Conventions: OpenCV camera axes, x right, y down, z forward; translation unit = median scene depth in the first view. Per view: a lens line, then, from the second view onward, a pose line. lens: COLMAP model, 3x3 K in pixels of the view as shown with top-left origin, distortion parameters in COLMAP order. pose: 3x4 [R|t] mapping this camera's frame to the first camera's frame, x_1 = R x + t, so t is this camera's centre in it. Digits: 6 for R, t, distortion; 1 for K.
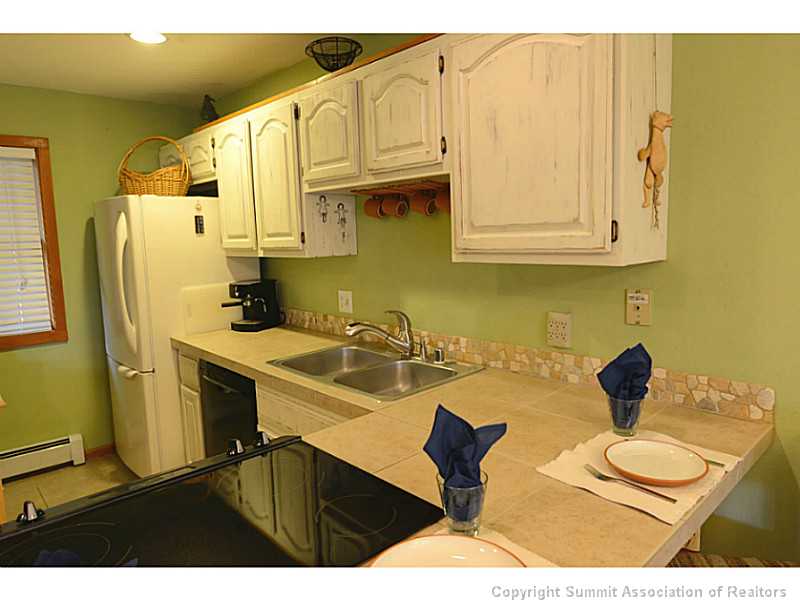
lens RADIAL K [[531.5, 0, 400.0], [0, 531.5, 300.0], [0, 0, 1]] dist [-0.004182, -0.001783]
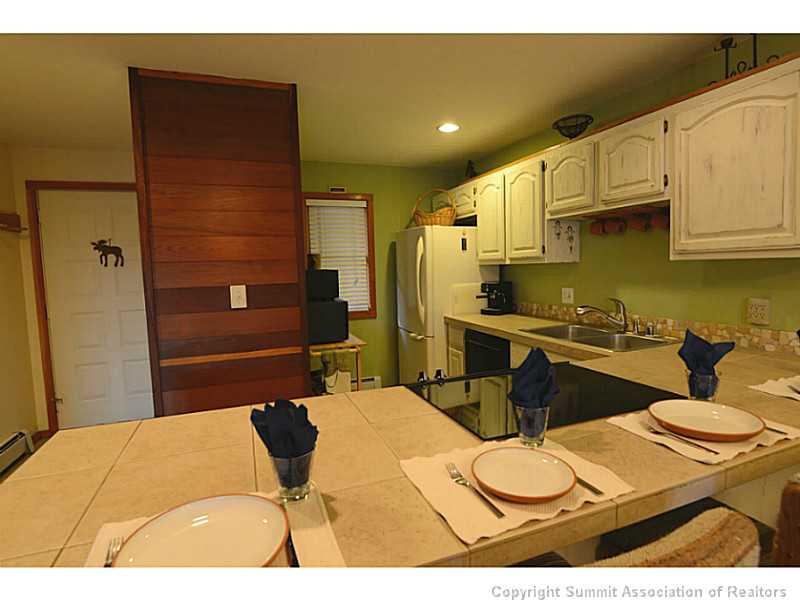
lens RADIAL K [[422.1, 0, 395.4], [0, 422.1, 300.8], [0, 0, 1]] dist [-0.021035, -0.002769]
pose [[0.926224, 0.033842, -0.375451, -0.119753], [-0.046919, 0.998567, -0.025739, 0.075964], [0.374041, 0.041455, 0.926485, -0.240248]]
